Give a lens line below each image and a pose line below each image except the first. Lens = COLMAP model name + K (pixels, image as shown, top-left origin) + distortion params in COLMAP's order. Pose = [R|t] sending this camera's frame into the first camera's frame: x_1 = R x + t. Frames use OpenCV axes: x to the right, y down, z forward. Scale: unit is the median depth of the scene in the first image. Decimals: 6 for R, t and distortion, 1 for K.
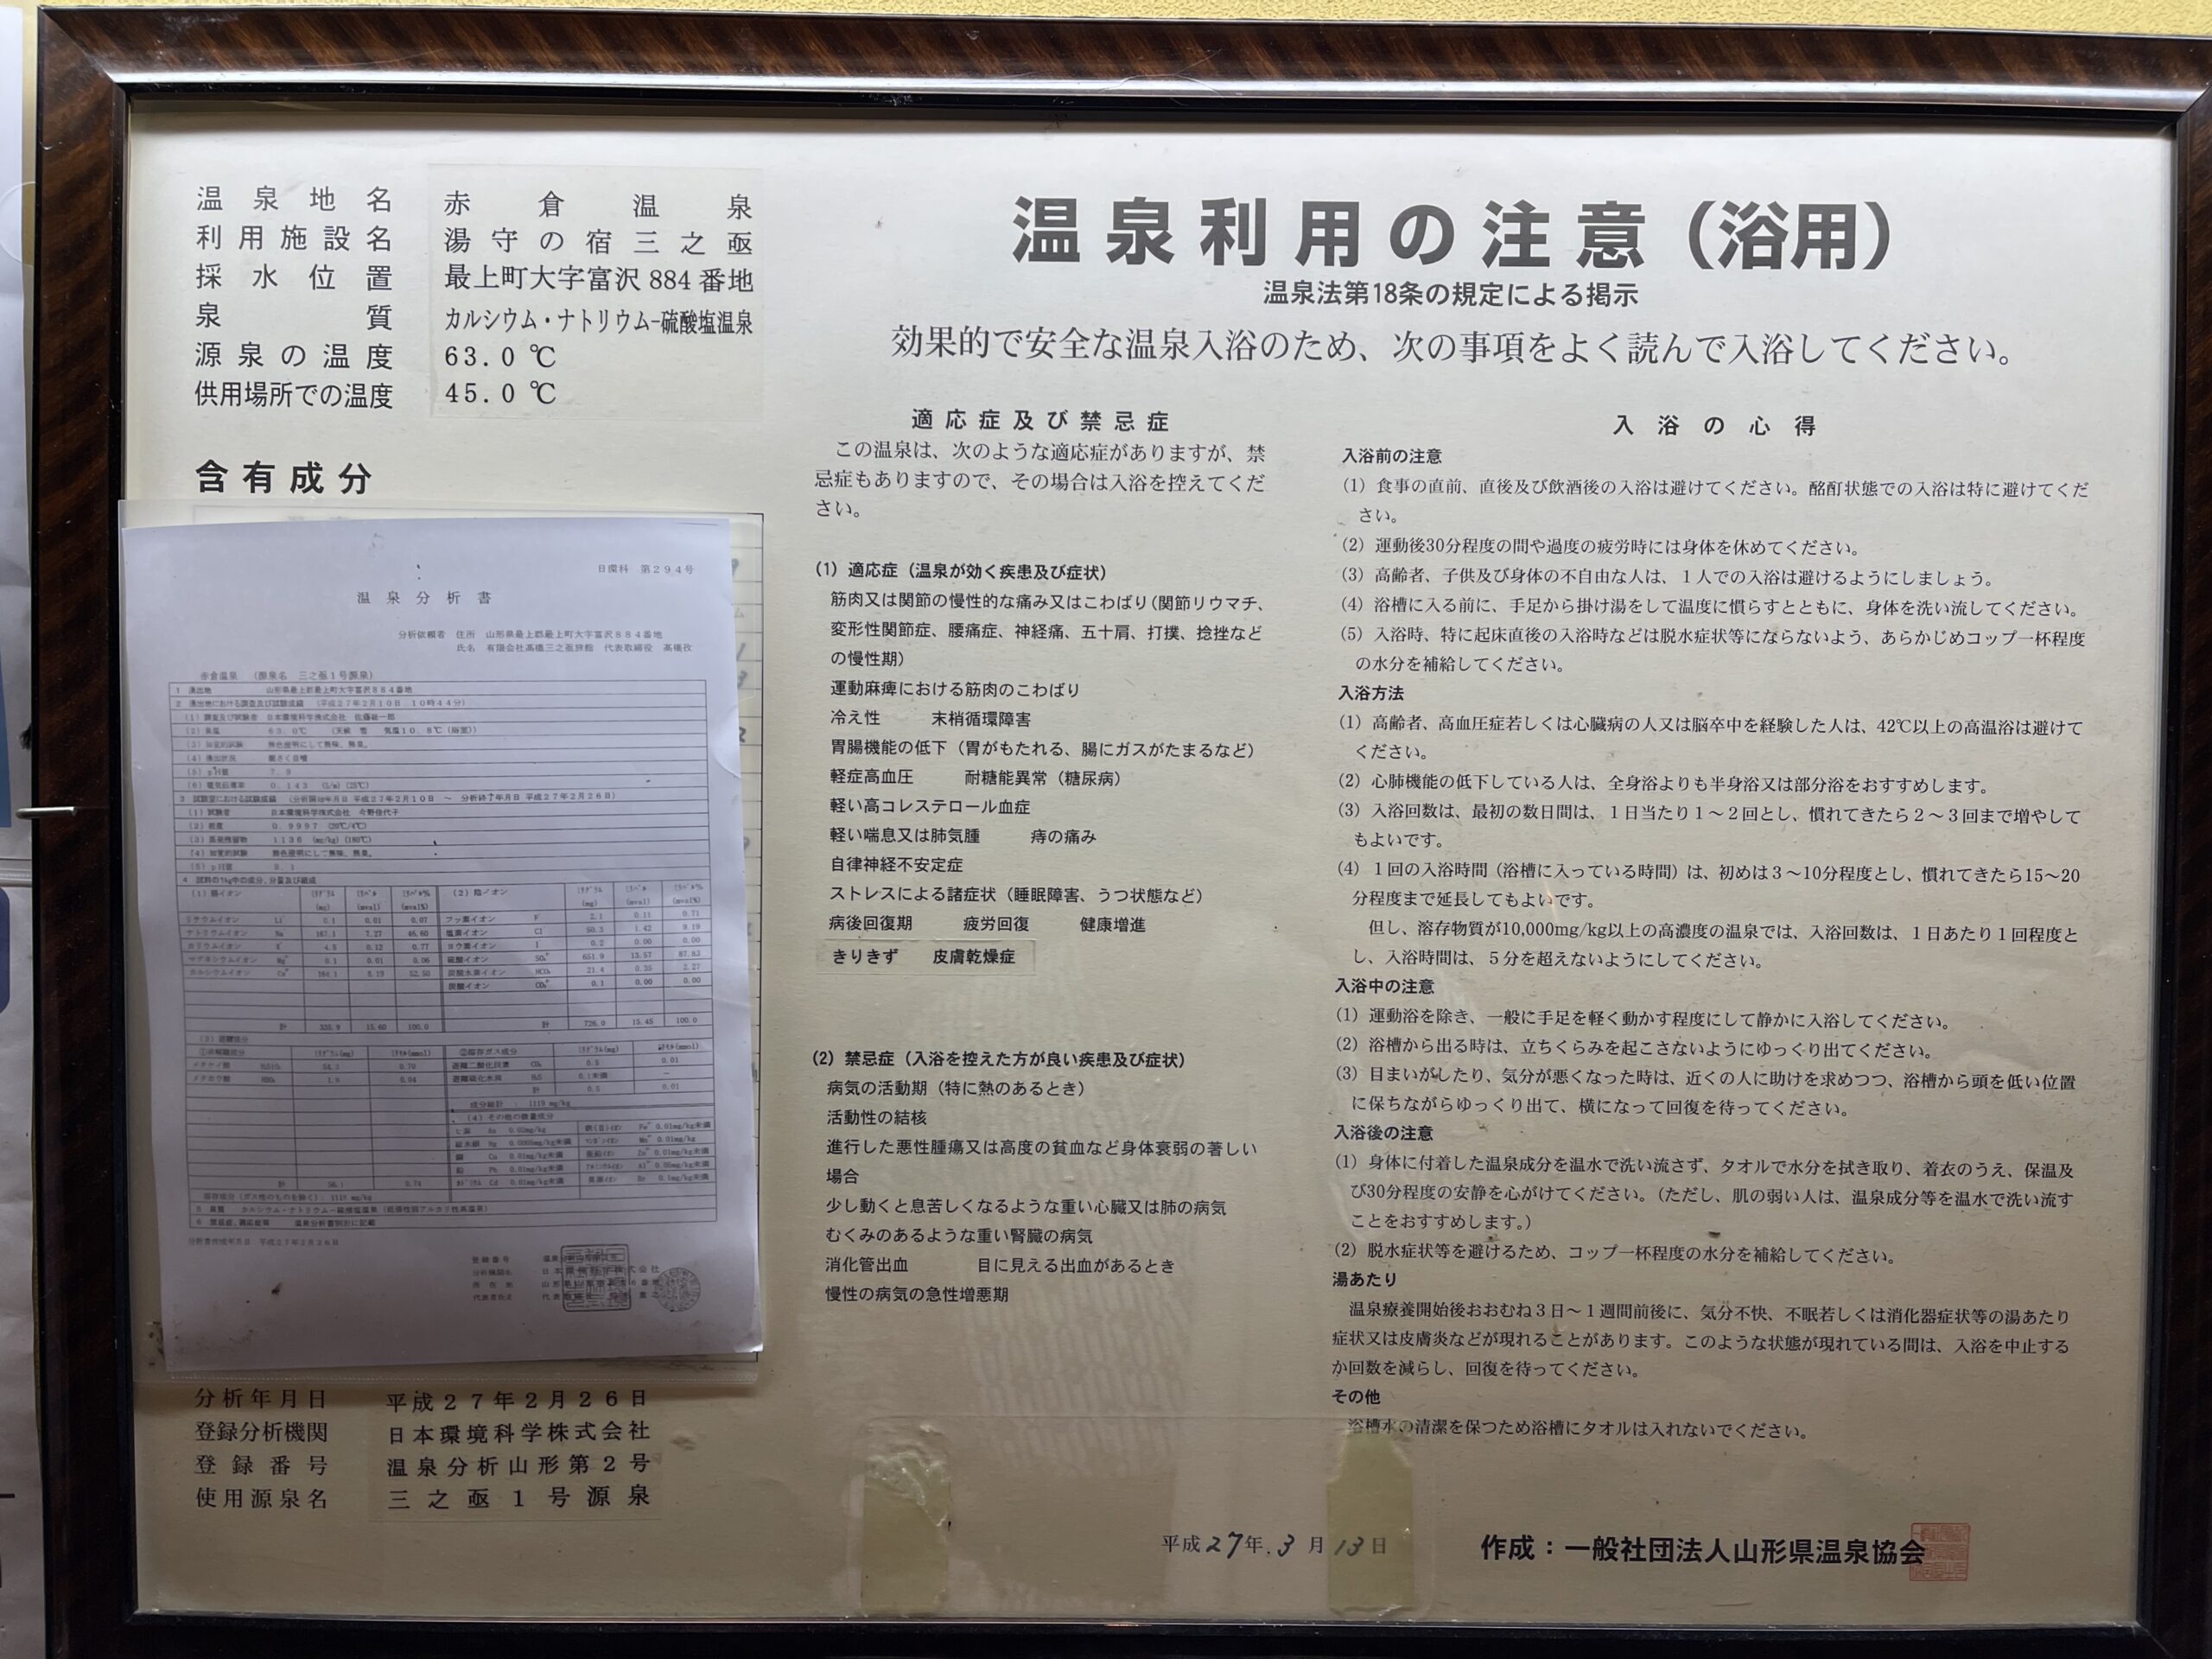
lens RADIAL K [[1660.1, 0, 1106.0], [0, 1660.1, 829.5], [0, 0, 1]] dist [0.022108, -0.041604]
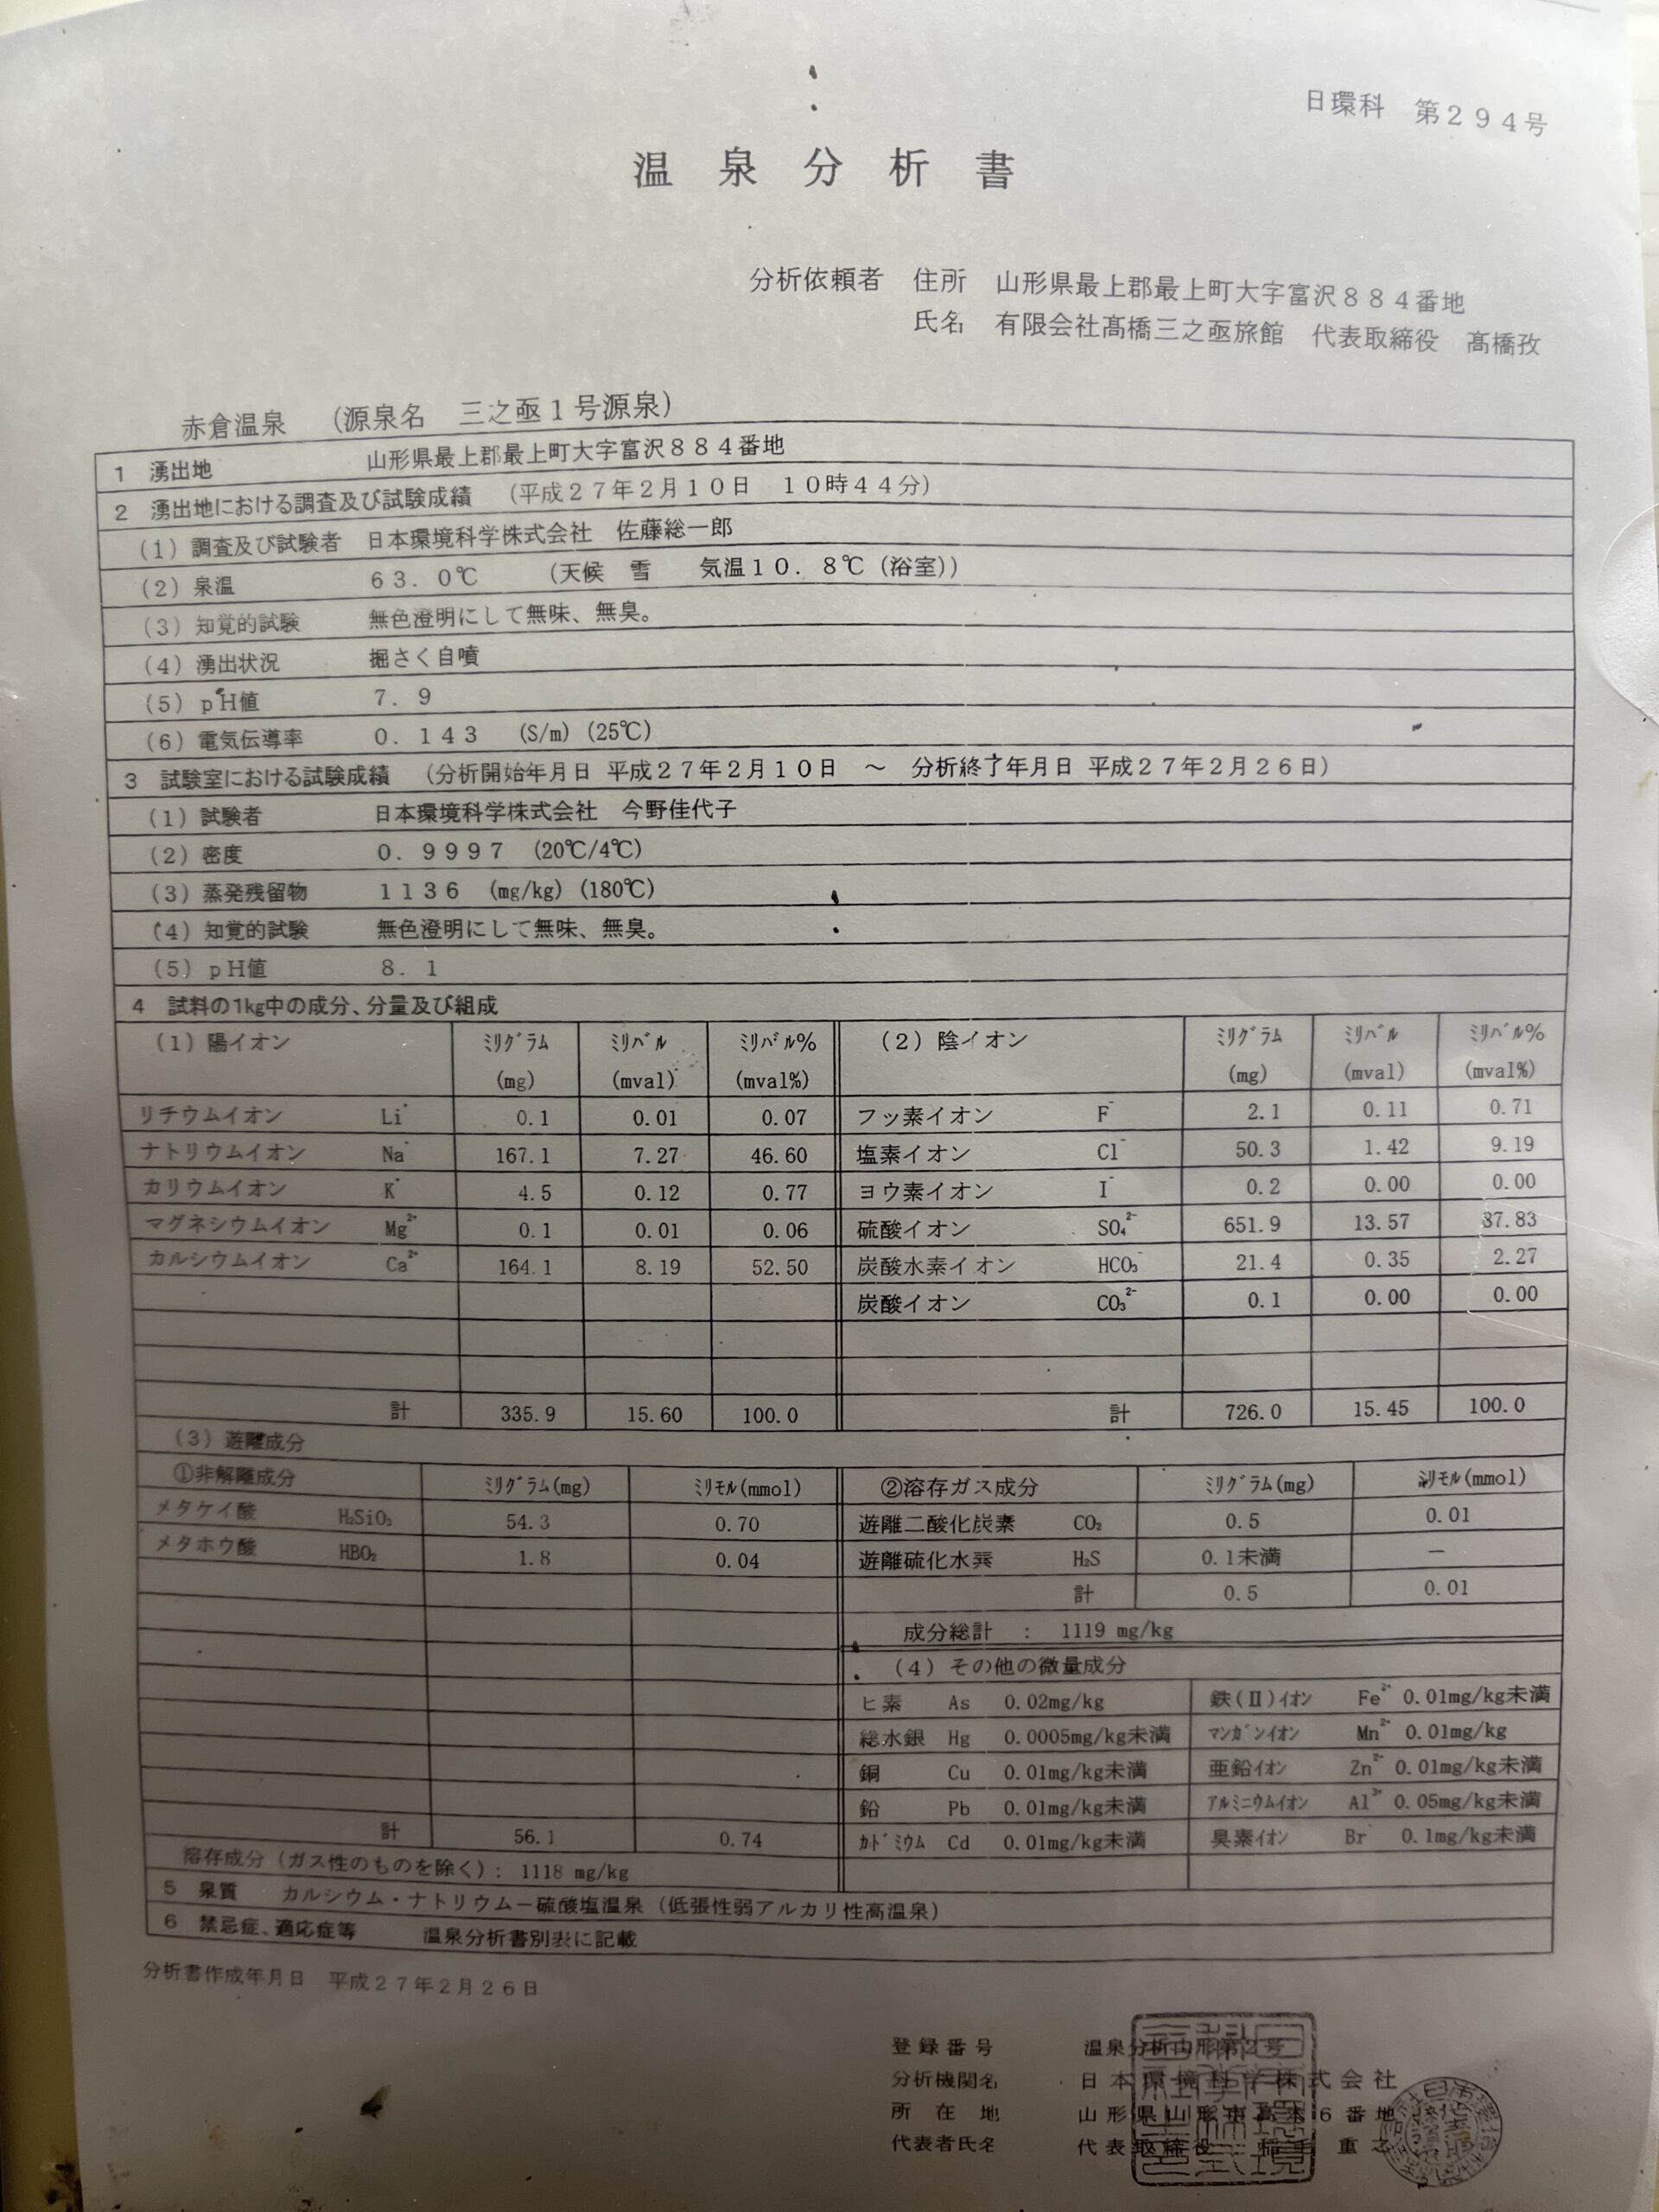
lens RADIAL K [[1660.1, 0, 834.9], [0, 1660.1, 1122.0], [0, 0, 1]] dist [0.022108, -0.041604]
pose [[0.998216, 0.004110, -0.059562, -0.377580], [-0.003491, 0.999939, 0.010490, 0.051220], [0.059601, -0.010263, 0.998169, 0.642499]]
